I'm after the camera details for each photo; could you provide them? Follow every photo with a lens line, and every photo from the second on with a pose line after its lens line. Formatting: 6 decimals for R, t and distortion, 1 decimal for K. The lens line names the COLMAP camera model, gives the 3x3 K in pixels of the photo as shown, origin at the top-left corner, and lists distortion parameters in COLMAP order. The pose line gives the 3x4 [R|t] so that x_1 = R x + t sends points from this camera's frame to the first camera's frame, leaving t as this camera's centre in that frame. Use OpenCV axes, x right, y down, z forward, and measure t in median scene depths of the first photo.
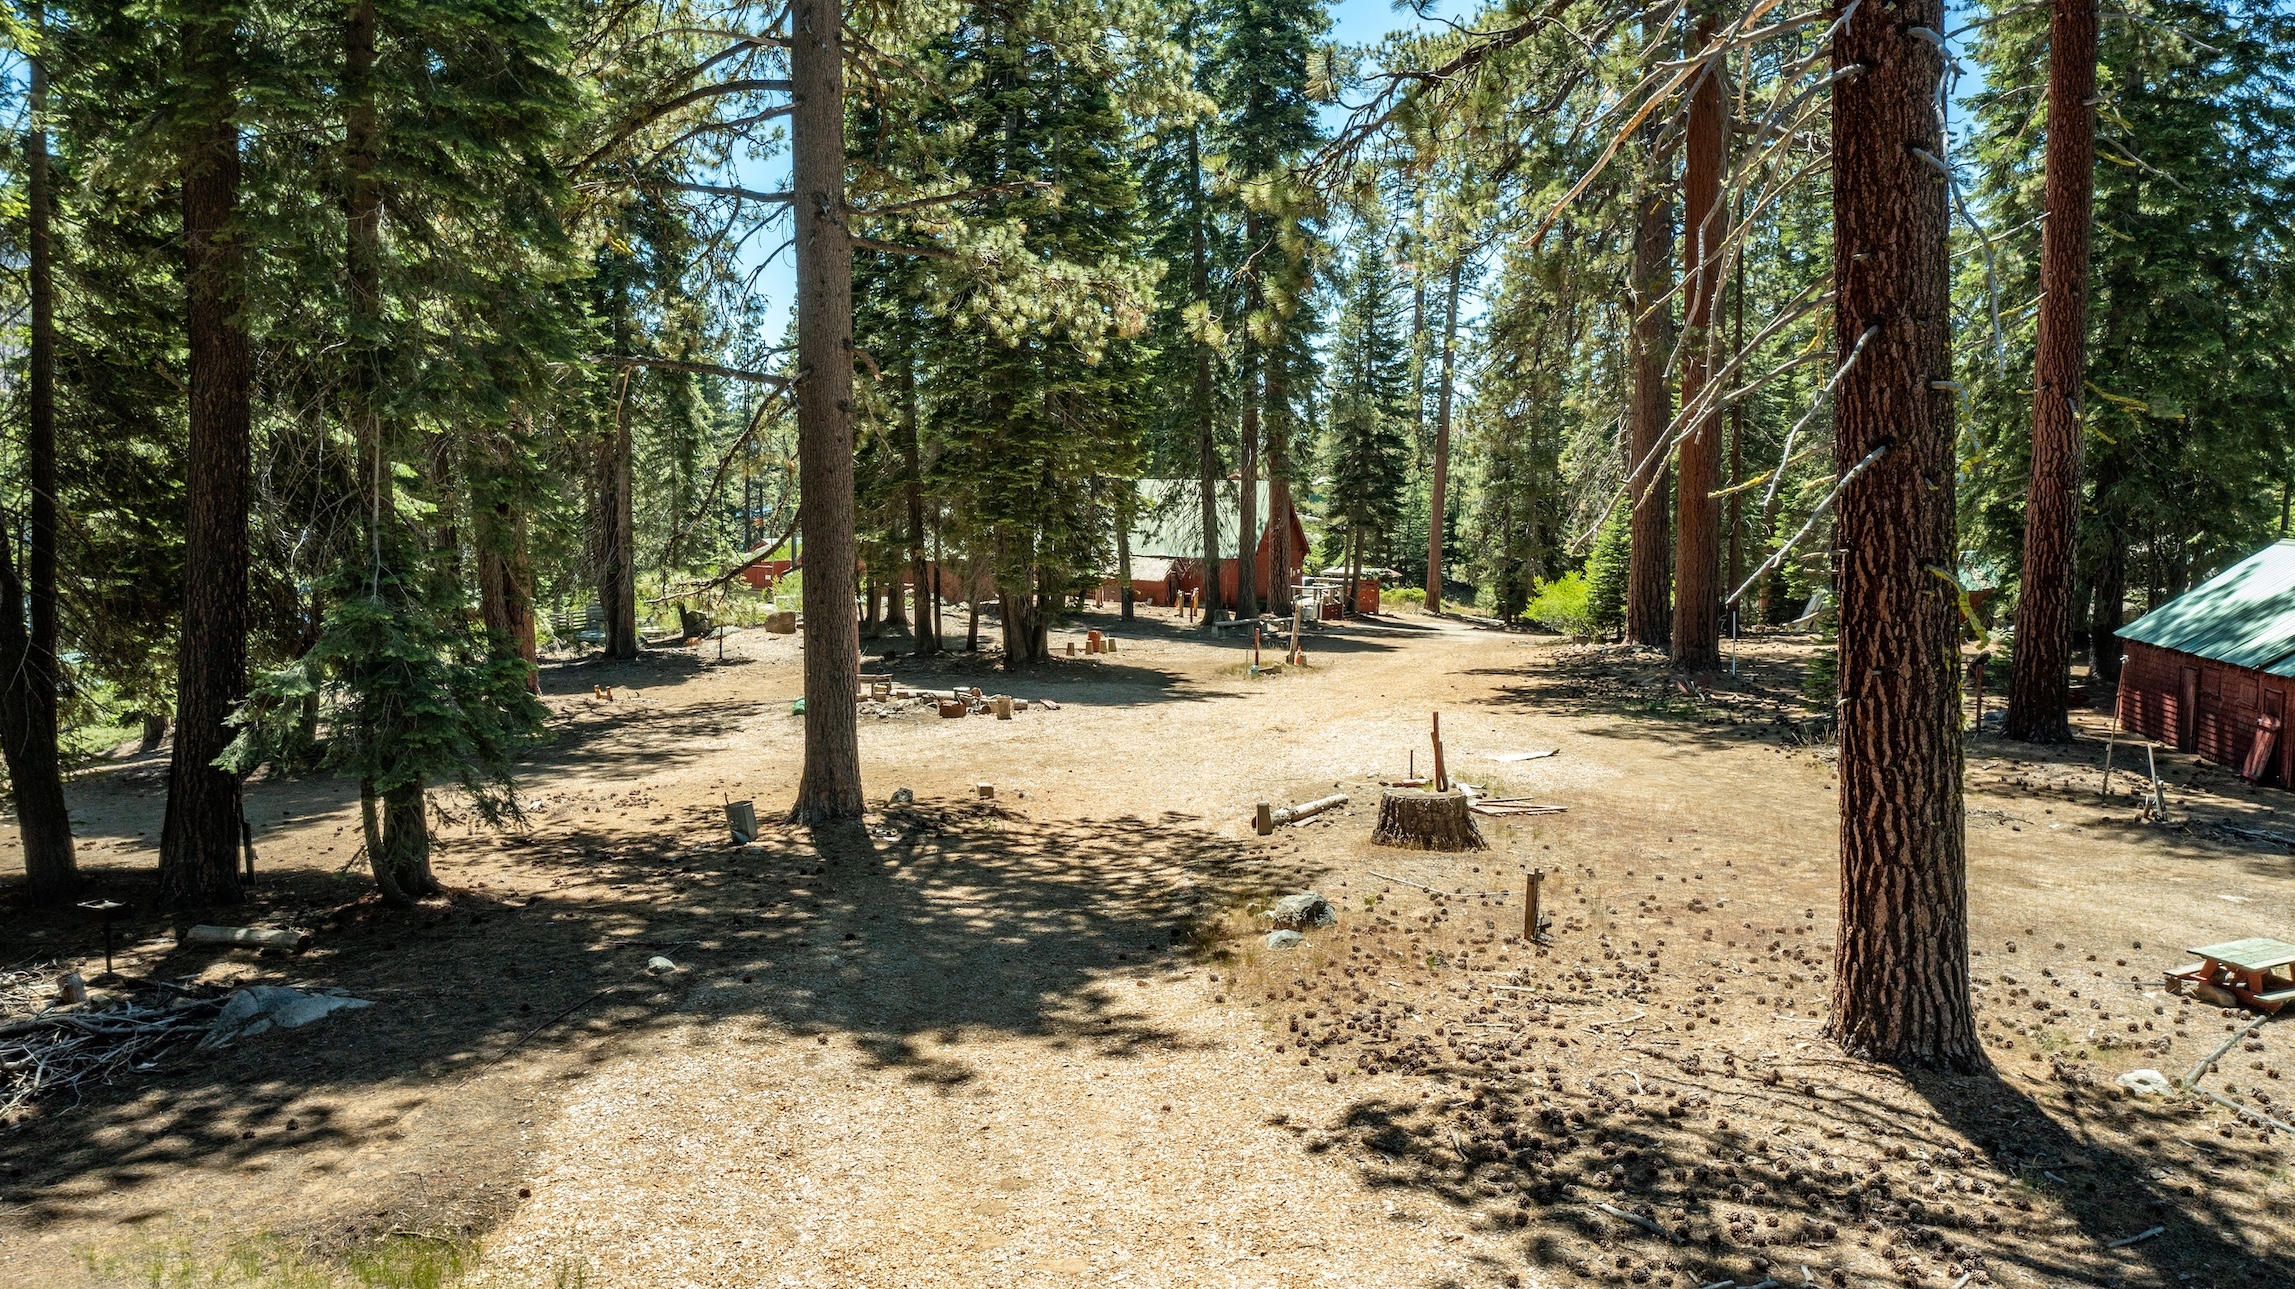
lens RADIAL K [[1839.6, 0, 1148.9], [0, 1839.6, 637.2], [0, 0, 1]] dist [-0.016849, 0.008656]
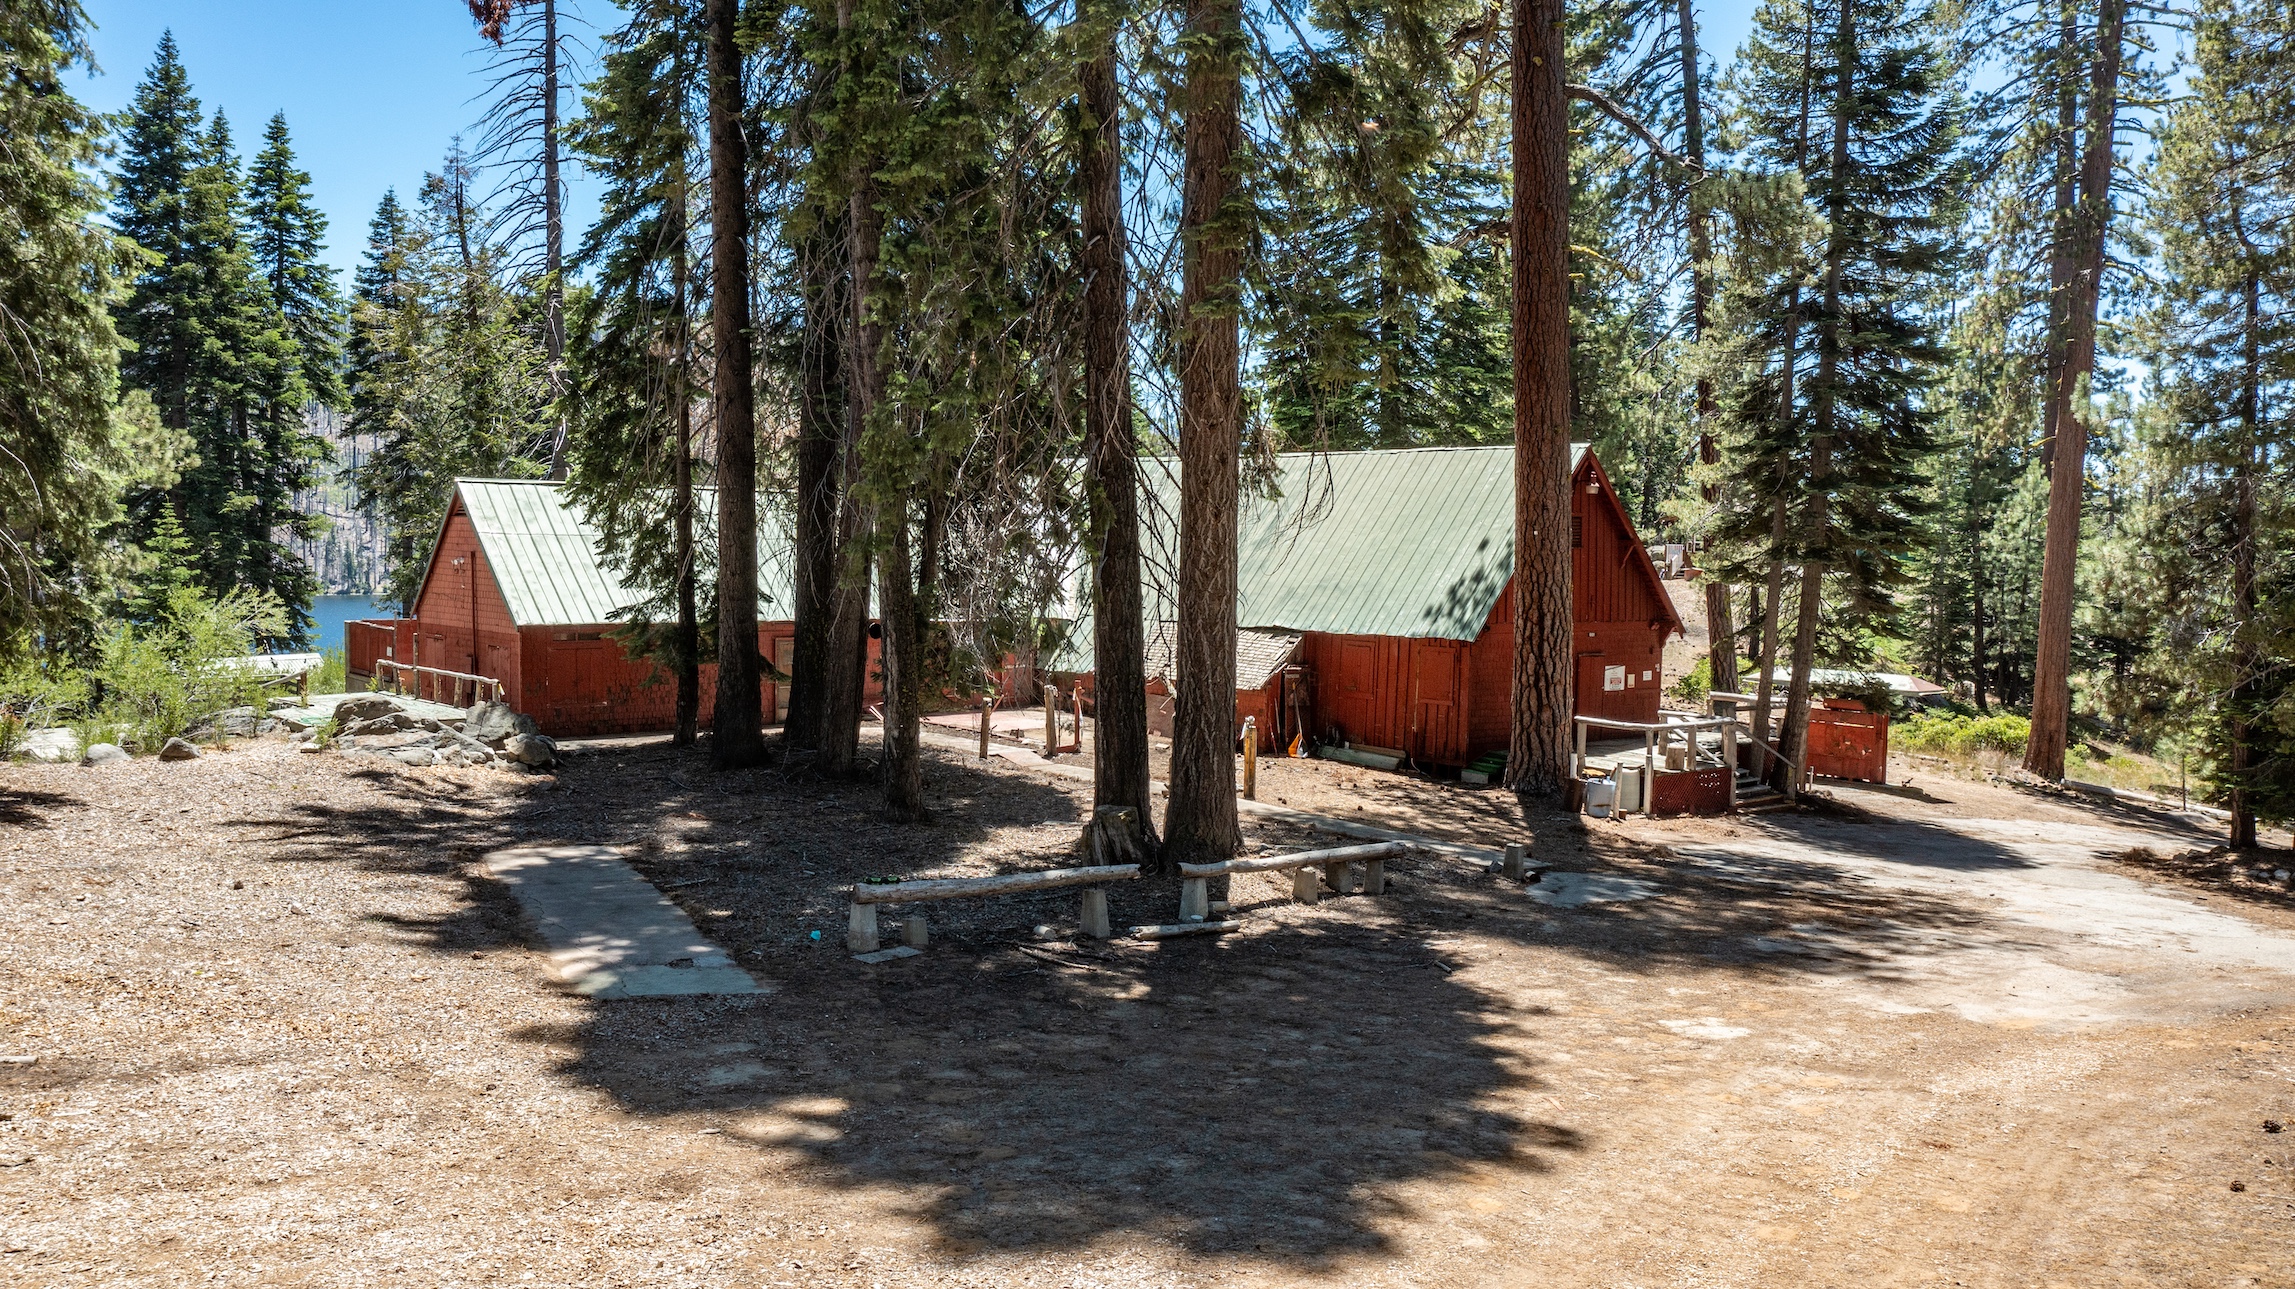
lens RADIAL K [[1839.6, 0, 1131.5], [0, 1839.6, 656.2], [0, 0, 1]] dist [-0.016849, 0.008656]
pose [[0.936368, 0.027893, -0.349911, 0.143080], [-0.039058, 0.998927, -0.024892, -0.031654], [0.348841, 0.036975, 0.936452, 0.723022]]
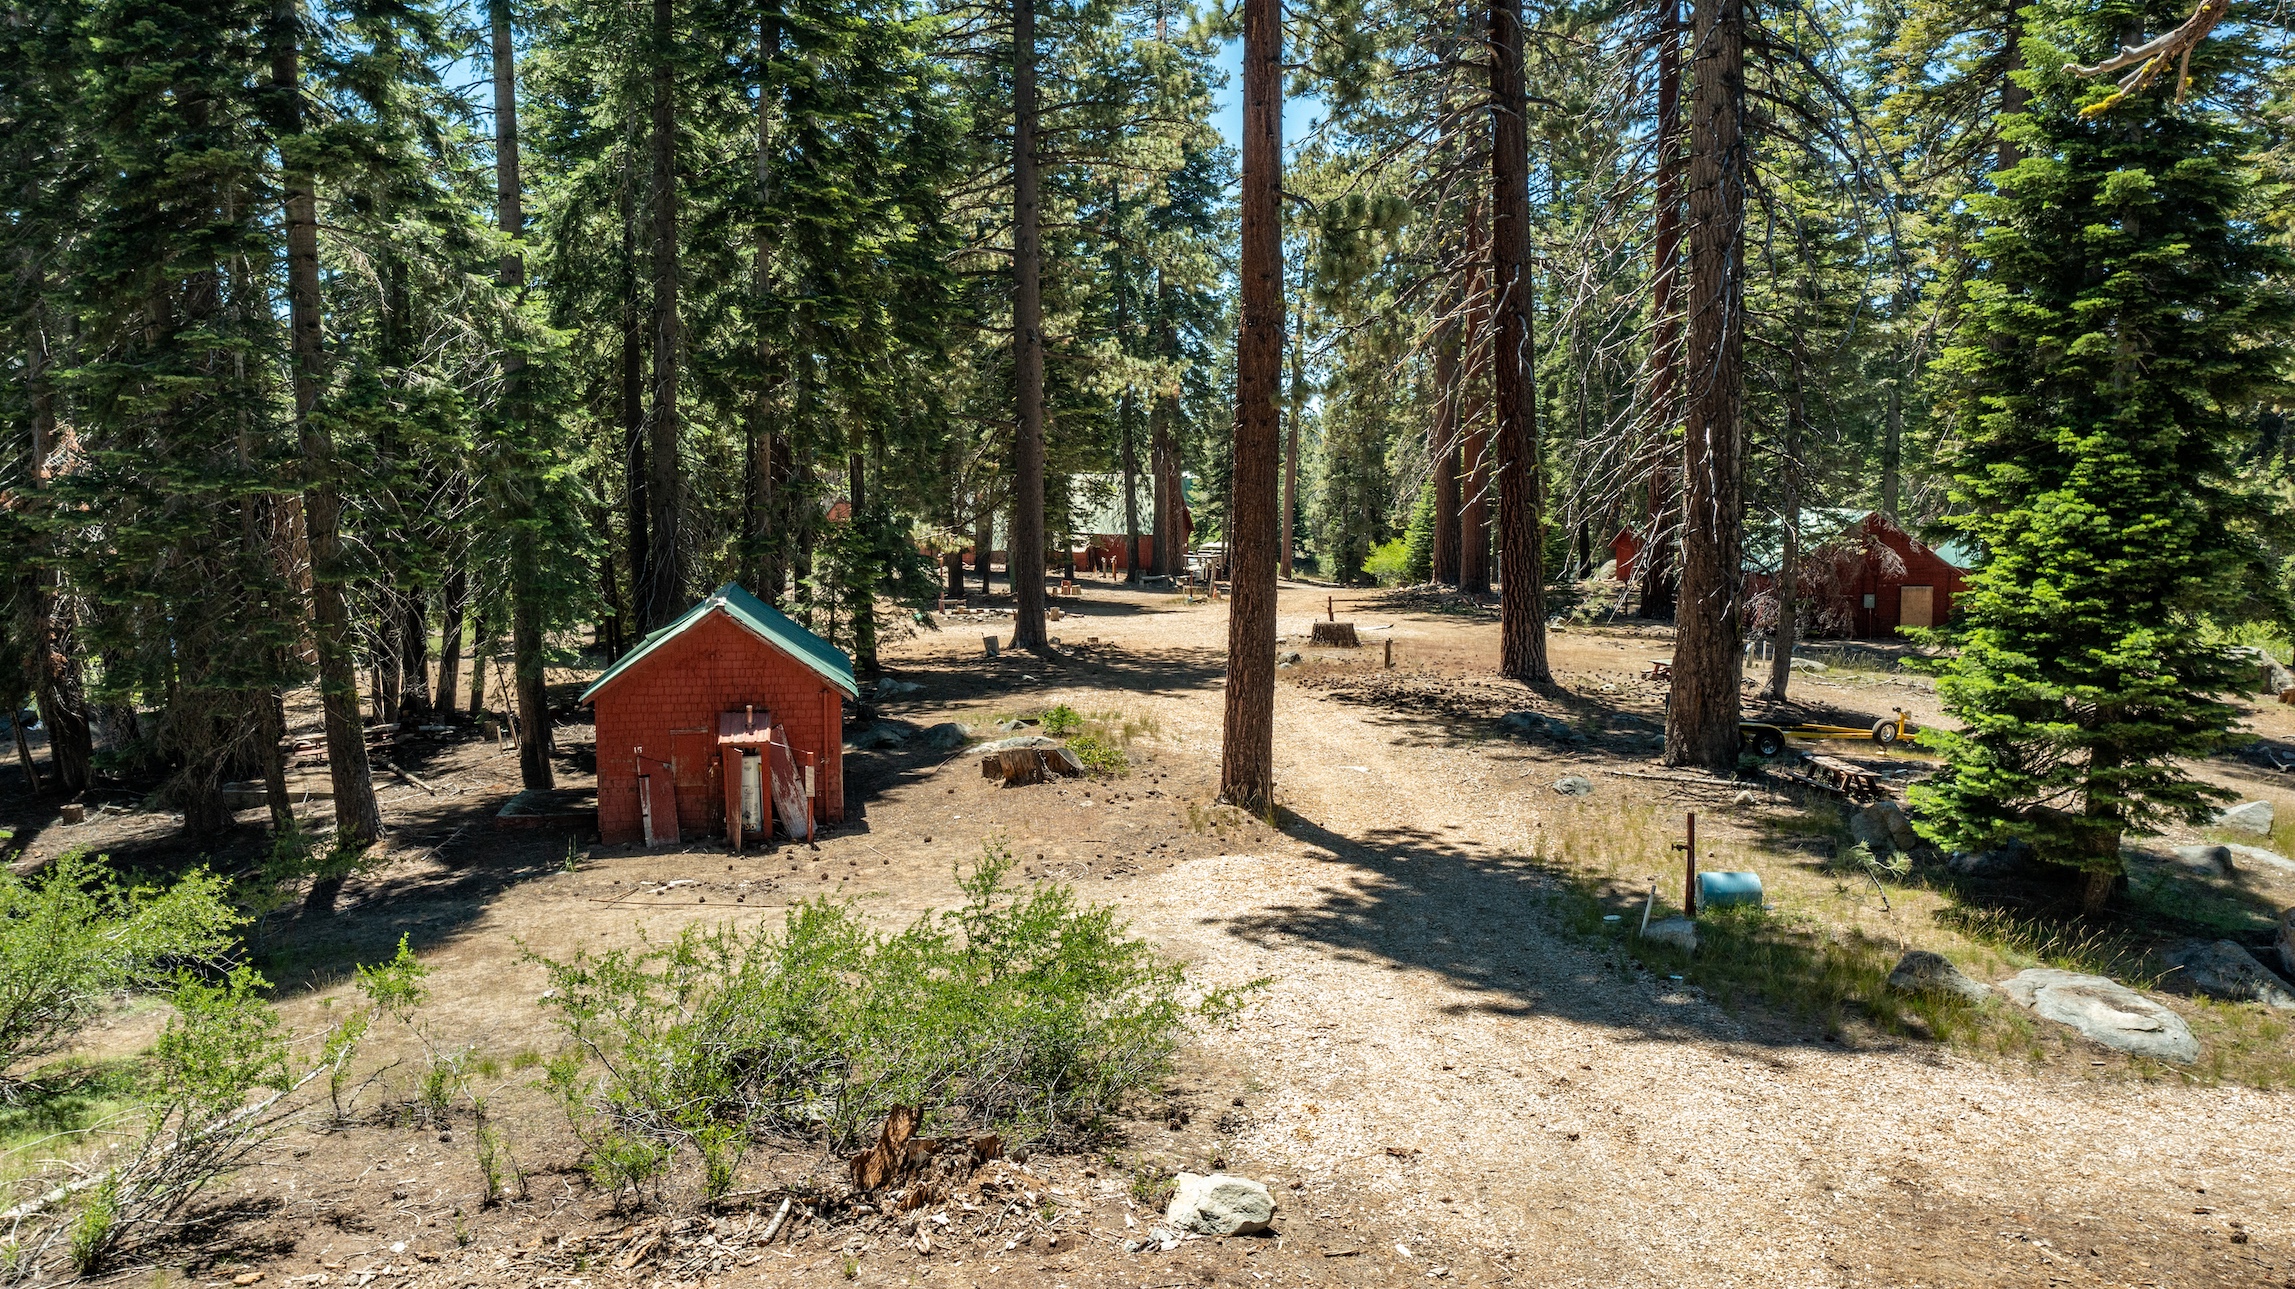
lens RADIAL K [[1839.6, 0, 1146.7], [0, 1839.6, 649.9], [0, 0, 1]] dist [-0.016849, 0.008656]
pose [[0.995395, -0.011049, 0.095224, -0.085581], [0.010111, 0.999896, 0.010326, 0.030002], [-0.095329, -0.009316, 0.995402, -0.347853]]
